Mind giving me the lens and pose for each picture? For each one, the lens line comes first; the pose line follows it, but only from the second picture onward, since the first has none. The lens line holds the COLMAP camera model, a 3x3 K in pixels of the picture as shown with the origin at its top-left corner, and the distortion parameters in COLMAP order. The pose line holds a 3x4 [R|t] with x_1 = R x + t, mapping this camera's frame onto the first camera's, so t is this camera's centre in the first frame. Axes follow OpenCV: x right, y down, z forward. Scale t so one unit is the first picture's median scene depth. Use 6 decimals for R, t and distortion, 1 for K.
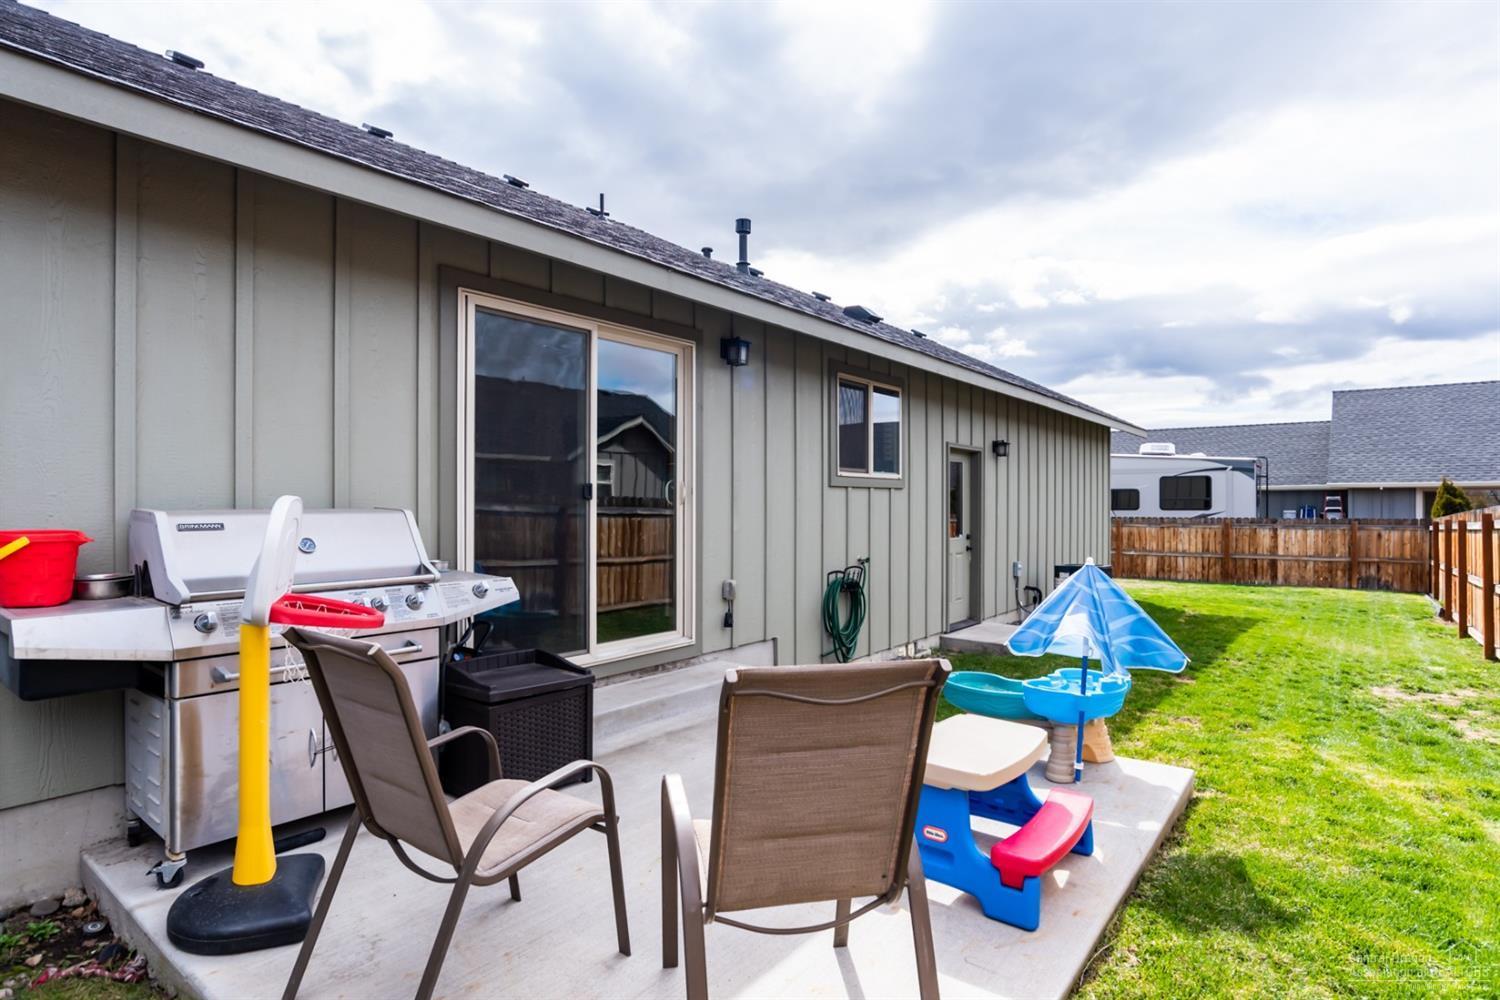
lens RADIAL K [[774.4, 0, 750.0], [0, 774.4, 500.0], [0, 0, 1]] dist [-0.022288, 0.000838]
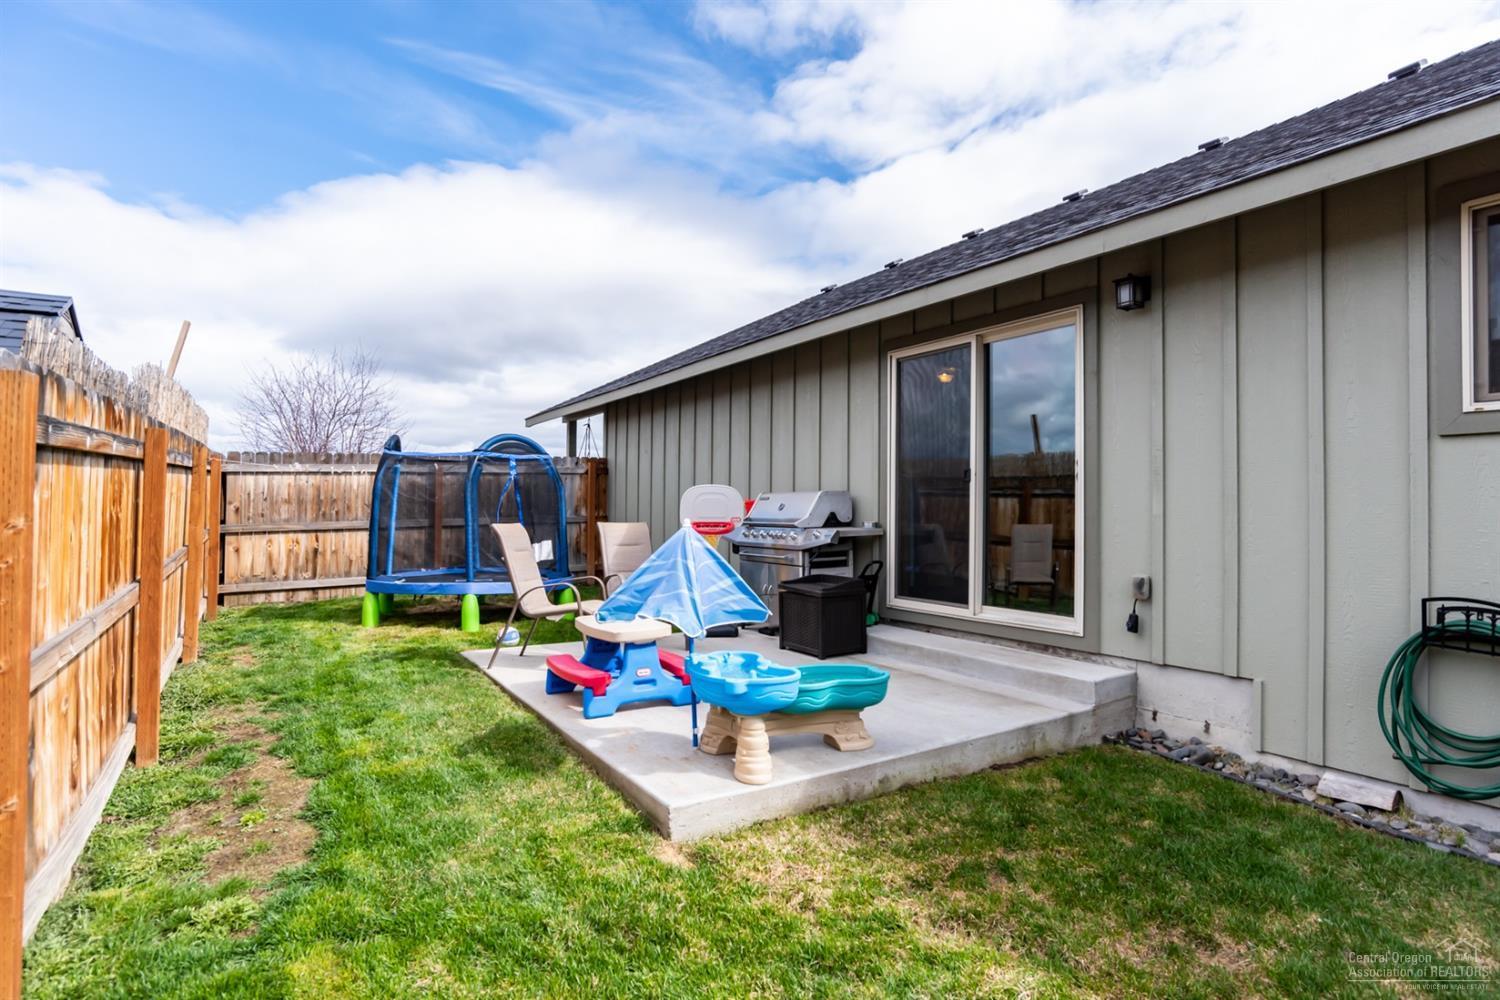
lens RADIAL K [[774.4, 0, 750.0], [0, 774.4, 500.0], [0, 0, 1]] dist [-0.022288, 0.000838]
pose [[-0.349864, -0.029278, -0.936343, 0.898828], [-0.009732, 0.999571, -0.027619, 0.059398], [0.936750, -0.000551, -0.349999, 0.960283]]
